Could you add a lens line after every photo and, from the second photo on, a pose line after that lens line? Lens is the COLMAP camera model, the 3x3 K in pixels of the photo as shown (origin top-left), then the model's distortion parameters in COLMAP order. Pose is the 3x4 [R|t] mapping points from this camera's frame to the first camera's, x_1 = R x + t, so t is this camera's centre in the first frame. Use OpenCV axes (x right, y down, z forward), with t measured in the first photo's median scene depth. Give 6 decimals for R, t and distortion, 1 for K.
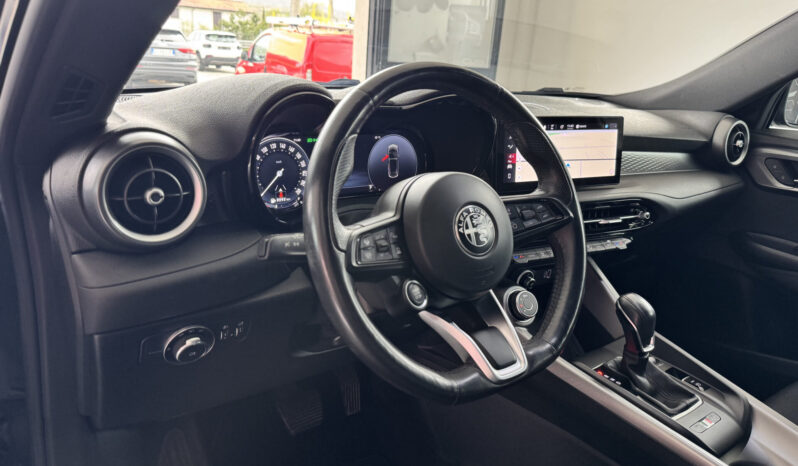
lens RADIAL K [[544.3, 0, 397.6], [0, 544.3, 240.7], [0, 0, 1]] dist [0.119191, -0.062448]
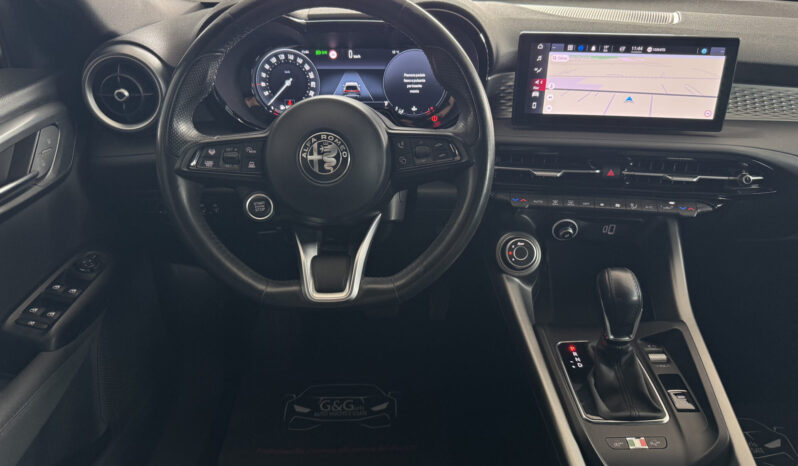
lens RADIAL K [[559.0, 0, 407.1], [0, 559.0, 244.7], [0, 0, 1]] dist [0.076429, -0.135360]
pose [[0.821848, 0.227353, -0.522376, 0.647598], [-0.133088, 0.968168, 0.211988, -0.079293], [0.553944, -0.104700, 0.825945, 0.160583]]
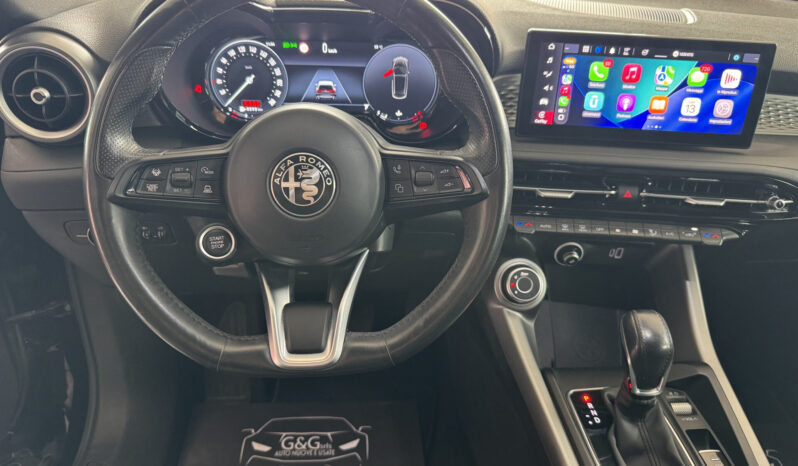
lens RADIAL K [[563.2, 0, 399.0], [0, 563.2, 233.0], [0, 0, 1]] dist [0.041033, -0.073972]
pose [[0.856762, 0.232389, -0.460385, 0.501593], [-0.151313, 0.966702, 0.206376, -0.108307], [0.493015, -0.107153, 0.863397, 0.269624]]
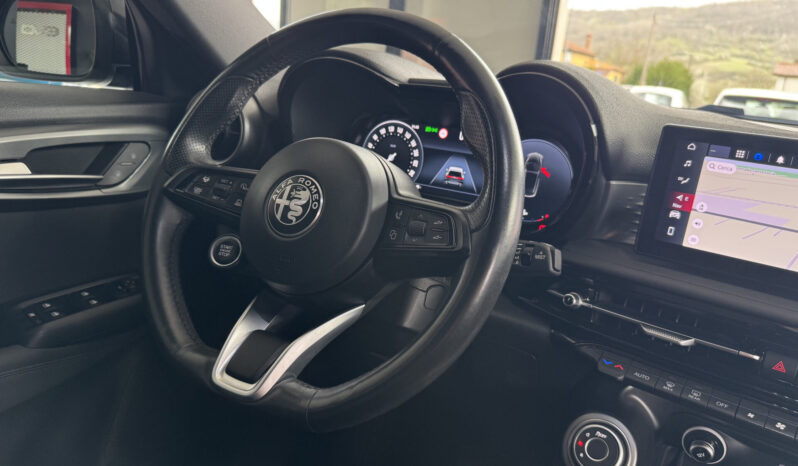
lens RADIAL K [[582.3, 0, 399.0], [0, 582.3, 233.0], [0, 0, 1]] dist [0.046121, -0.083839]
pose [[0.409466, 0.210862, -0.887623, 0.733628], [-0.348687, 0.935231, 0.061320, -0.065655], [0.843063, 0.284394, 0.456470, 0.576752]]
